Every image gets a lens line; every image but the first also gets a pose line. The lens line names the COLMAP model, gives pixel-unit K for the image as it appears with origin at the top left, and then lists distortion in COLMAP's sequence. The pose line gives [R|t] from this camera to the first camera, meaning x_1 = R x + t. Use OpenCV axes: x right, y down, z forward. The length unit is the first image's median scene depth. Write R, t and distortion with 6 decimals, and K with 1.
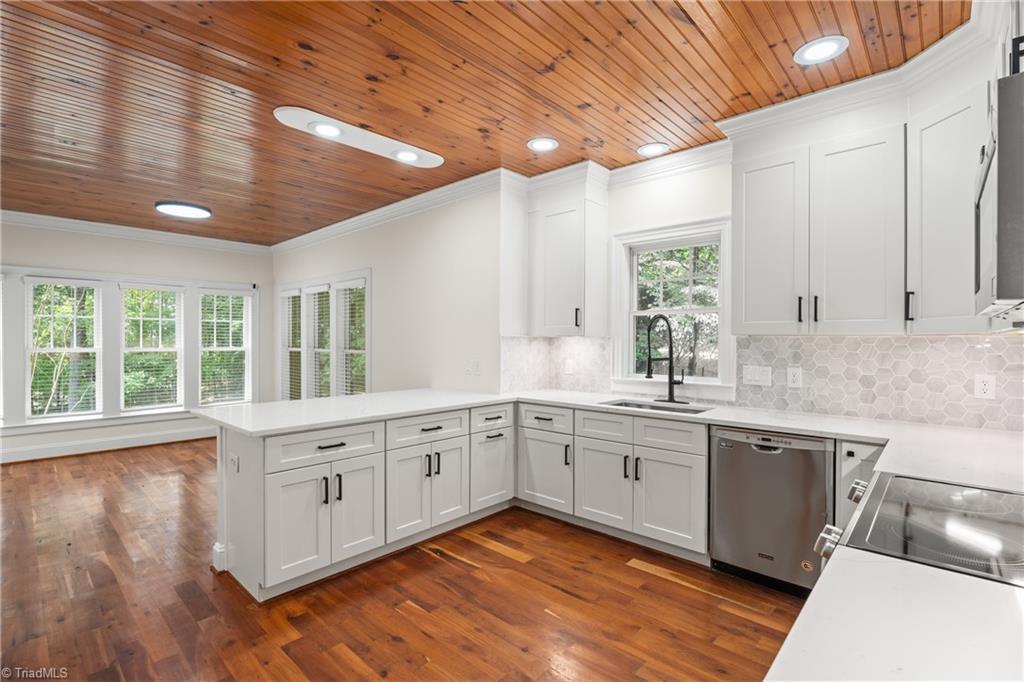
lens RADIAL K [[472.3, 0, 508.7], [0, 472.3, 342.0], [0, 0, 1]] dist [-0.001841, -0.000239]
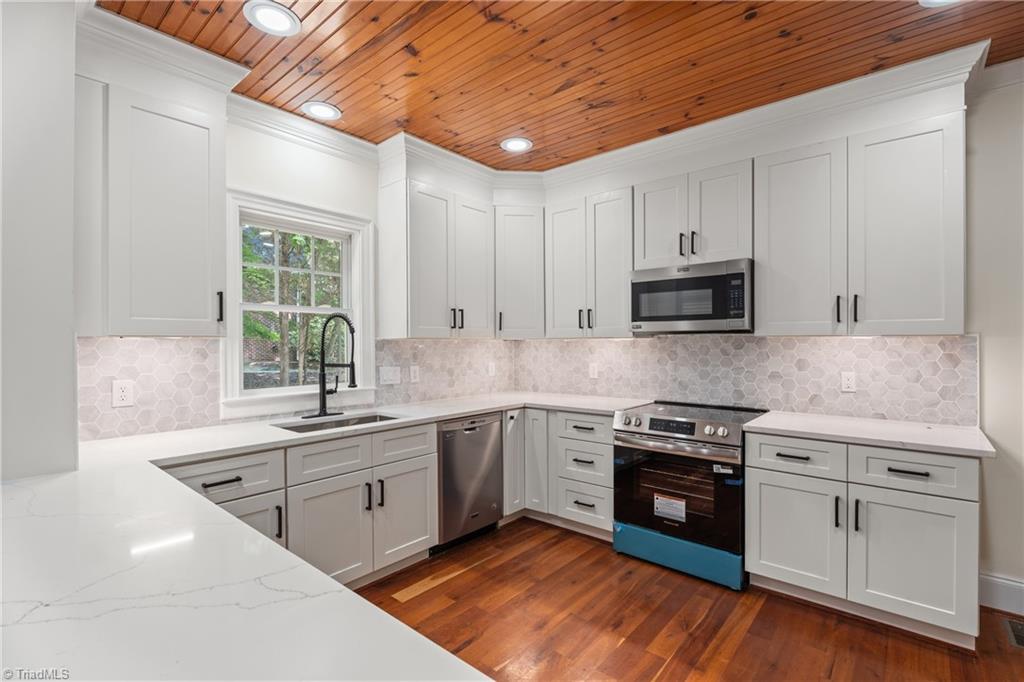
lens RADIAL K [[472.3, 0, 508.7], [0, 472.3, 342.0], [0, 0, 1]] dist [-0.001841, -0.000239]
pose [[-0.029258, 0.000746, 0.999572, -0.585305], [0.007102, 0.999975, -0.000538, -0.003201], [-0.999547, 0.007083, -0.029262, 0.782191]]
